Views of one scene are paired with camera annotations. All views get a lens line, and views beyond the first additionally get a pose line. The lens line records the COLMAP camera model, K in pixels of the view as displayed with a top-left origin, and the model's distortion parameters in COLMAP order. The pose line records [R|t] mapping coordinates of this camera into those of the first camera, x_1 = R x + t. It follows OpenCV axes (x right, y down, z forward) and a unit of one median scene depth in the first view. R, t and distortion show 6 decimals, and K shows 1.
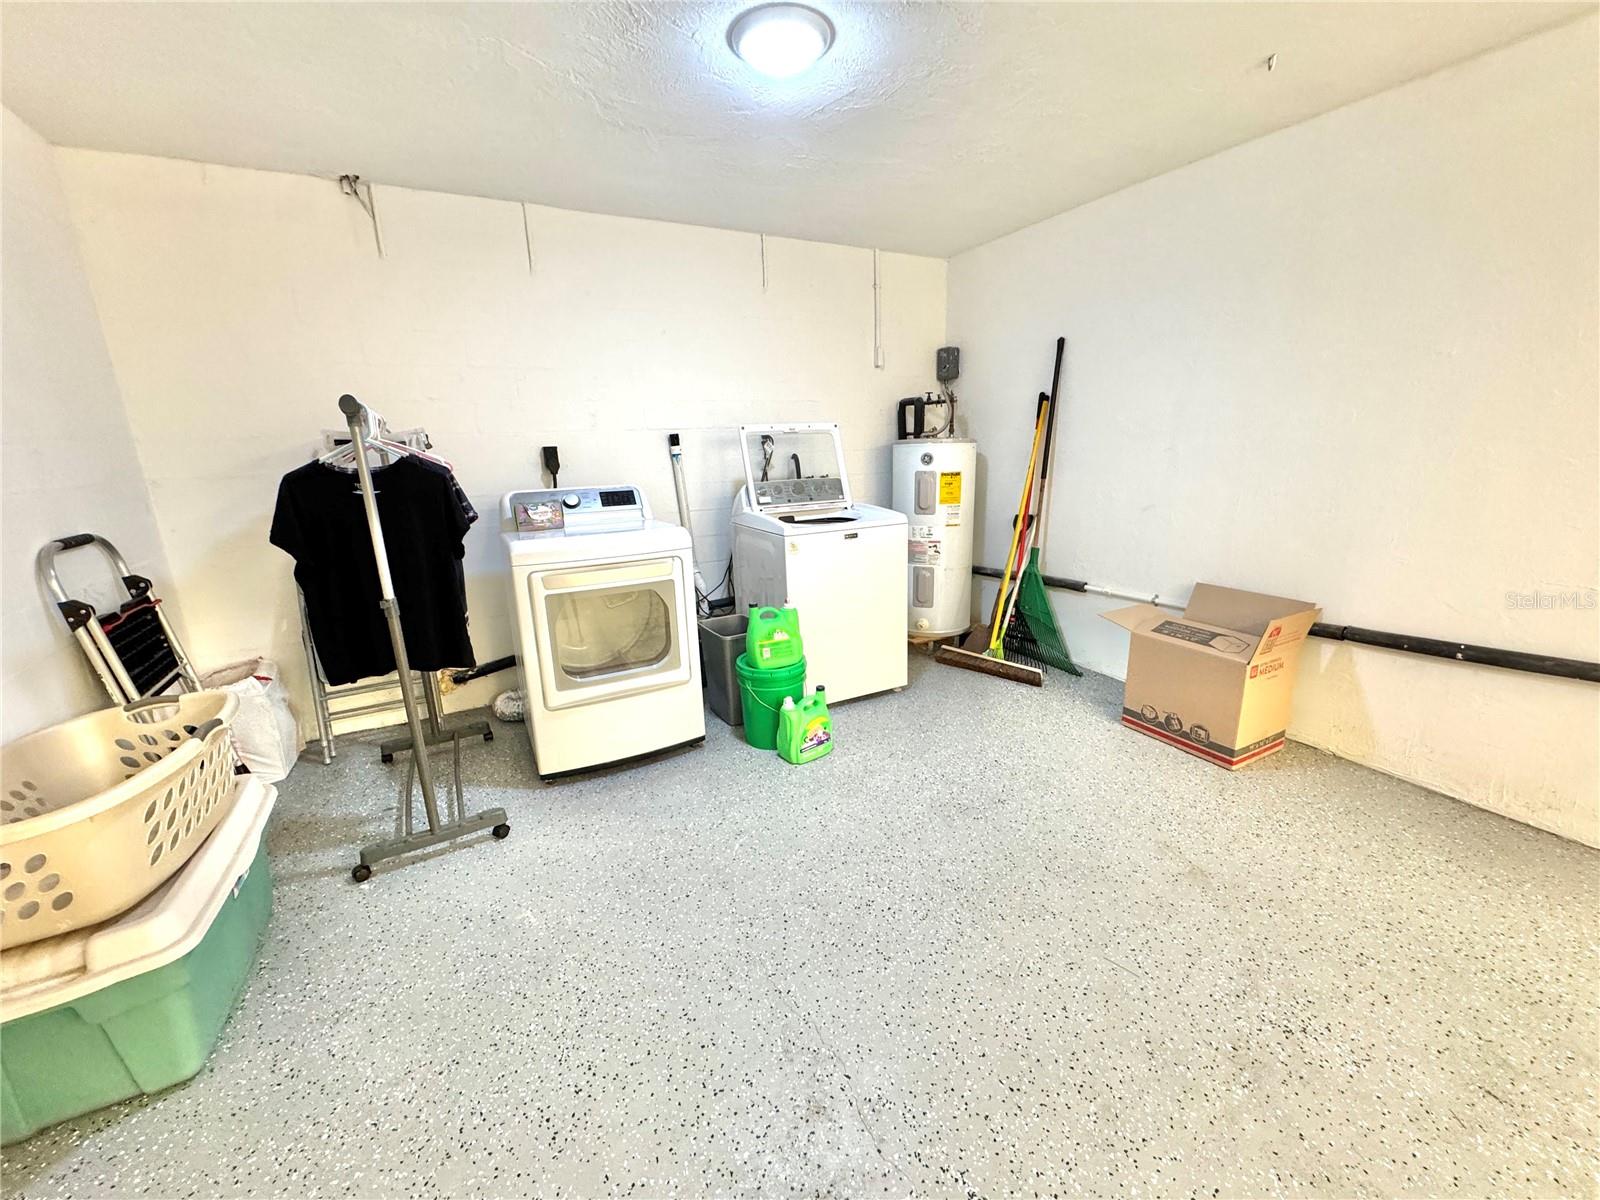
lens RADIAL K [[635.5, 0, 798.8], [0, 635.5, 599.9], [0, 0, 1]] dist [-0.001774, 0.000047]
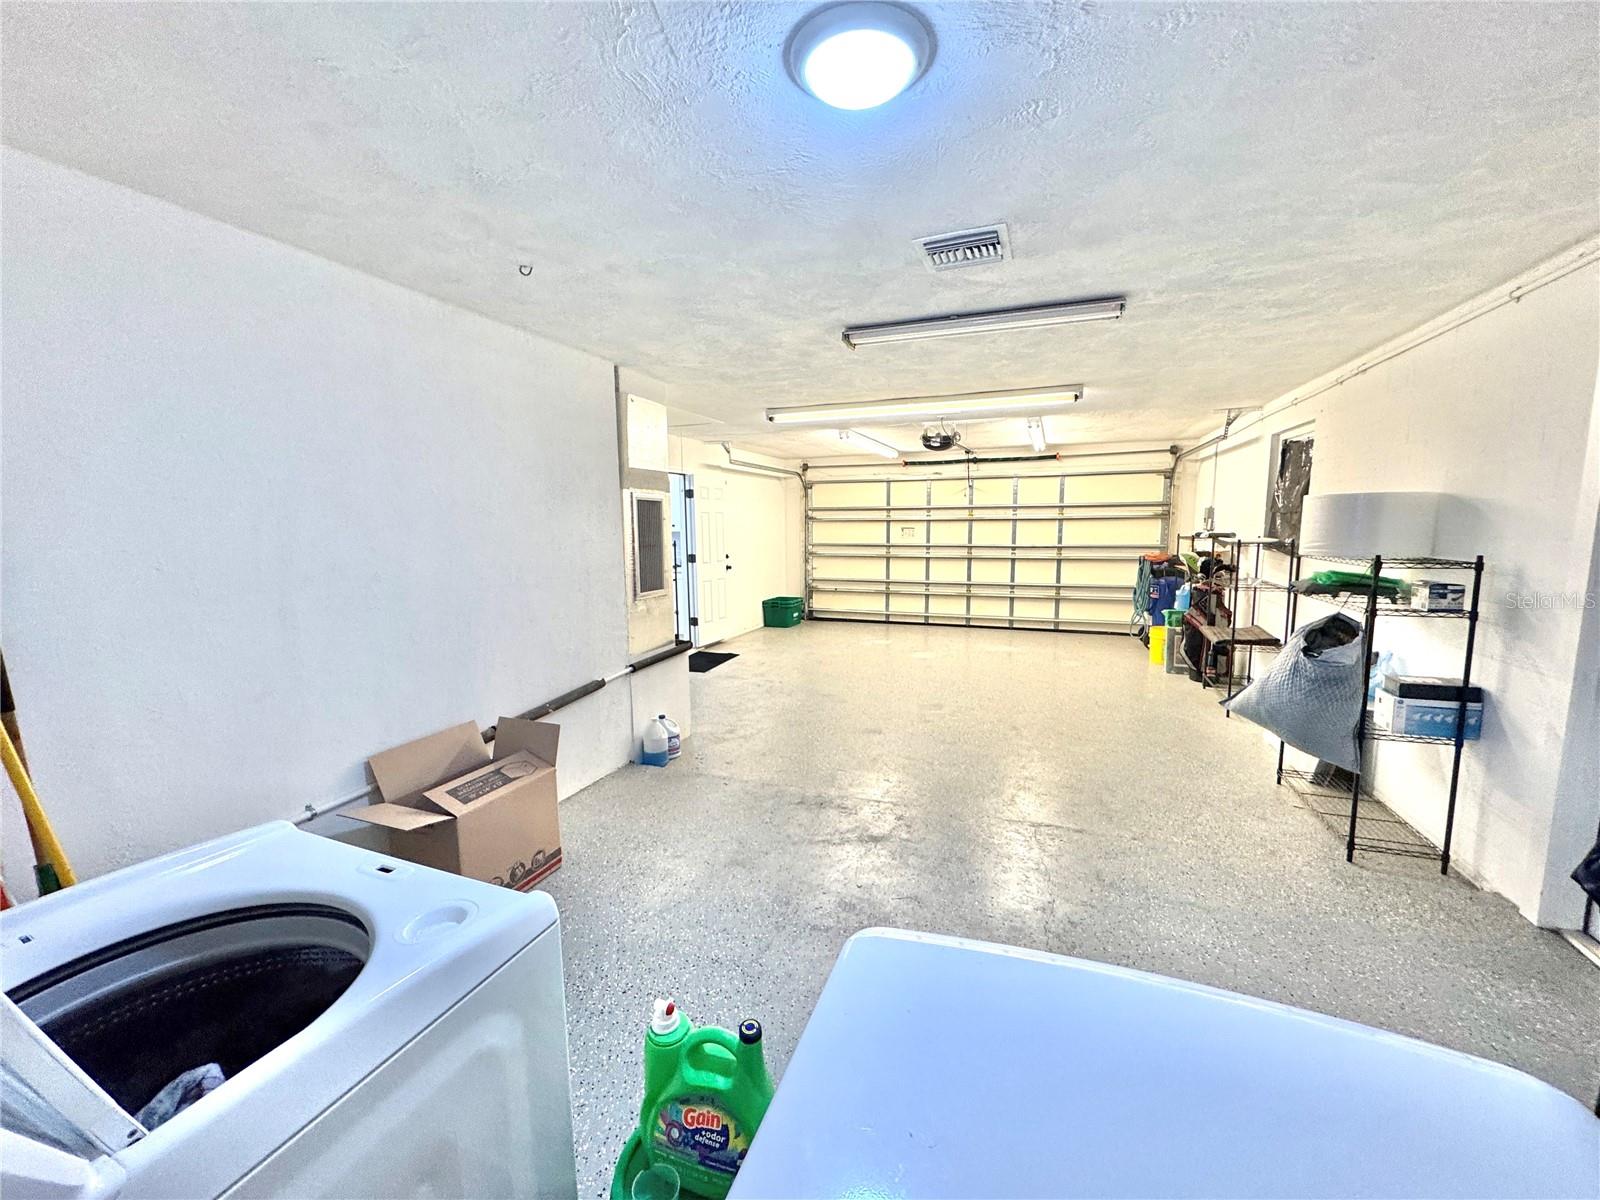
lens RADIAL K [[635.5, 0, 798.8], [0, 635.5, 599.9], [0, 0, 1]] dist [-0.001774, 0.000047]
pose [[-0.649427, -0.060017, 0.758052, -0.369729], [0.214696, 0.941851, 0.258500, -0.338363], [-0.729487, 0.330627, -0.598778, 1.114212]]
